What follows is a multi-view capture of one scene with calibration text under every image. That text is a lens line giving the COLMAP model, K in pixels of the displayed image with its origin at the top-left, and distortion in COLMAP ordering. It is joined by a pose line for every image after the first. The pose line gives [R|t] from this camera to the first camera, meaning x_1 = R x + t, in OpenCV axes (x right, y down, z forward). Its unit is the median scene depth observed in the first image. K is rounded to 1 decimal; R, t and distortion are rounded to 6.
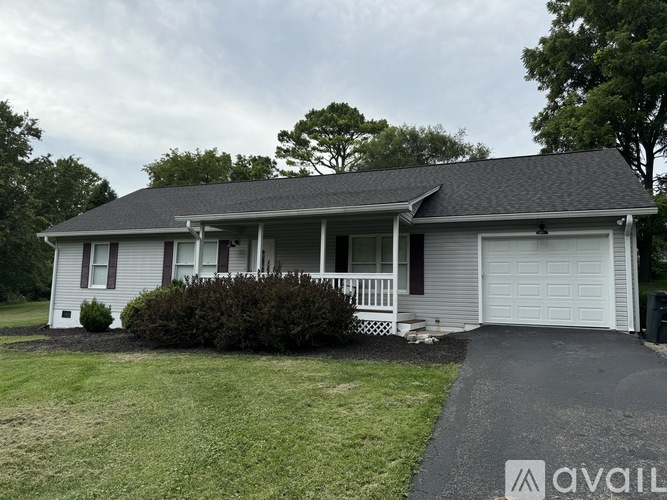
lens RADIAL K [[463.3, 0, 333.5], [0, 463.3, 250.0], [0, 0, 1]] dist [0.040840, -0.002162]
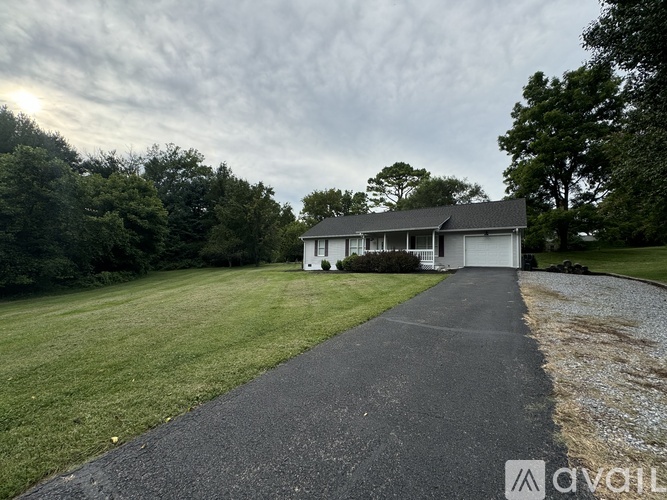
lens RADIAL K [[264.7, 0, 333.5], [0, 264.7, 250.0], [0, 0, 1]] dist [0.000682, 0.000111]
pose [[0.976362, -0.014324, -0.215665, -0.045909], [0.024826, 0.998630, 0.046066, -0.014693], [0.214709, -0.050331, 0.975380, -0.288906]]
